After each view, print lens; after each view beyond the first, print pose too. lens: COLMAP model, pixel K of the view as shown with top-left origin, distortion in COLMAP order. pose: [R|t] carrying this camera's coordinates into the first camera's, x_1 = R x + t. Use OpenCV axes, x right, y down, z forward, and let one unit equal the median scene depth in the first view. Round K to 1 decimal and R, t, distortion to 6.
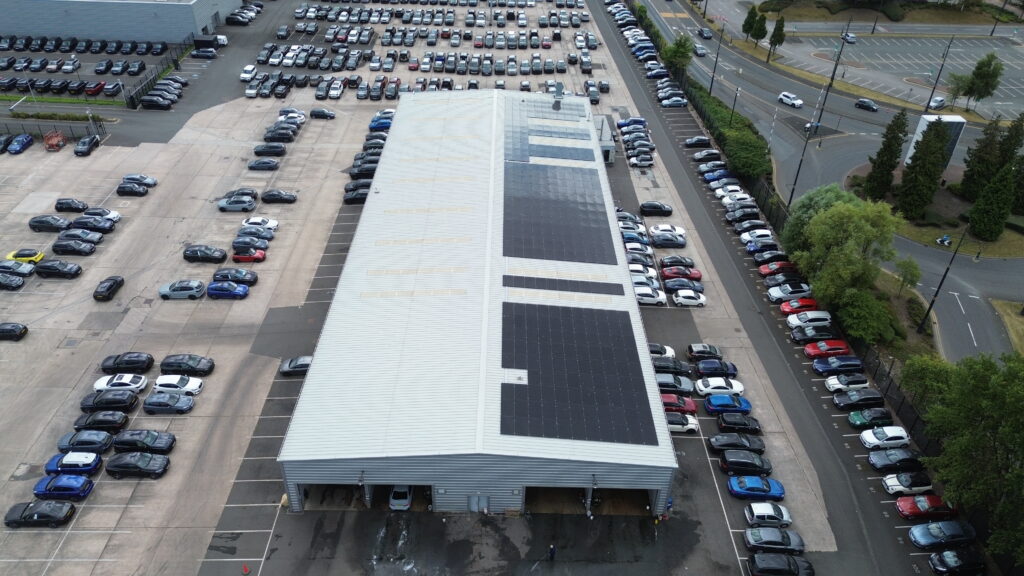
lens RADIAL K [[731.7, 0, 510.2], [0, 731.7, 265.5], [0, 0, 1]] dist [0.087695, -0.103498]
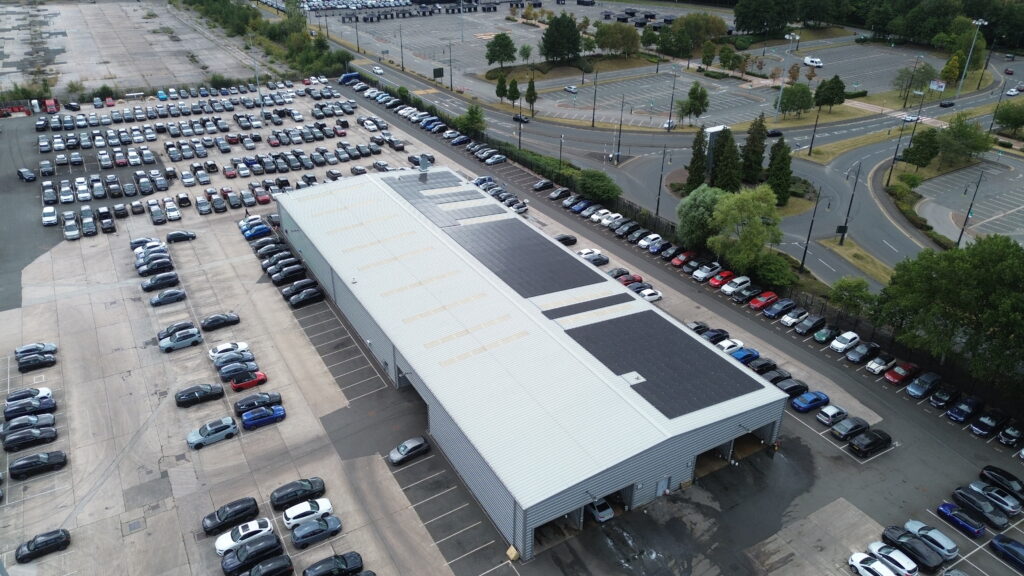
lens RADIAL K [[718.5, 0, 512.0], [0, 718.5, 288.0], [0, 0, 1]] dist [0.080522, -0.092186]
pose [[0.865057, -0.256898, 0.430907, -0.388669], [0.289394, 0.957154, -0.010330, -0.017903], [-0.409790, 0.133638, 0.902337, 0.022218]]
